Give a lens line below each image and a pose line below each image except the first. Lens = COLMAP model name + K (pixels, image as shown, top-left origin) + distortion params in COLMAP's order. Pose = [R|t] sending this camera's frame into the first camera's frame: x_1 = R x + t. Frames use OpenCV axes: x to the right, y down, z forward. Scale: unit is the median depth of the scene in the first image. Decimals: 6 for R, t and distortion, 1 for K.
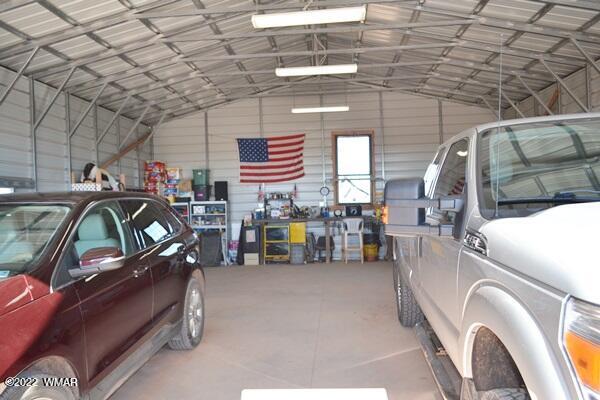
lens RADIAL K [[475.7, 0, 298.9], [0, 475.7, 202.6], [0, 0, 1]] dist [-0.013789, -0.004207]
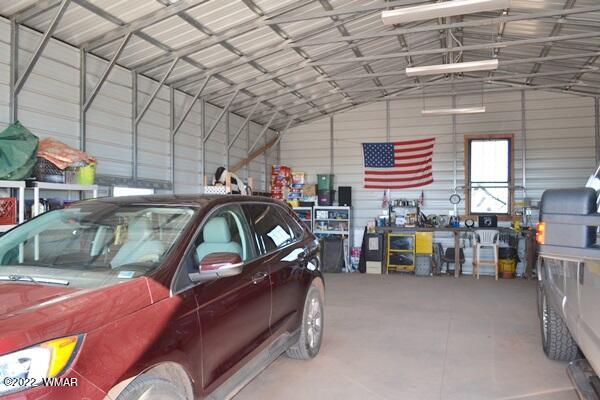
lens RADIAL K [[475.7, 0, 296.6], [0, 475.7, 203.2], [0, 0, 1]] dist [-0.013789, -0.004207]
pose [[0.965157, 0.027164, -0.260259, -0.003274], [-0.029659, 0.999544, -0.005663, -0.001704], [0.259987, 0.013185, 0.965522, 0.024467]]
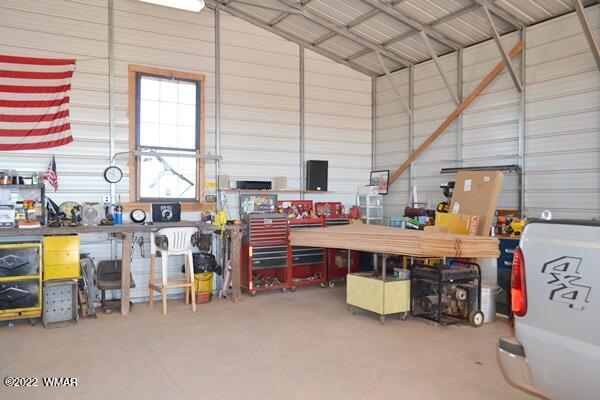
lens RADIAL K [[475.7, 0, 300.4], [0, 475.7, 198.7], [0, 0, 1]] dist [-0.013789, -0.004207]
pose [[0.816387, 0.023795, 0.577014, -0.084674], [-0.028747, 0.999587, -0.000548, -0.002891], [-0.576789, -0.016140, 0.816734, 0.476373]]
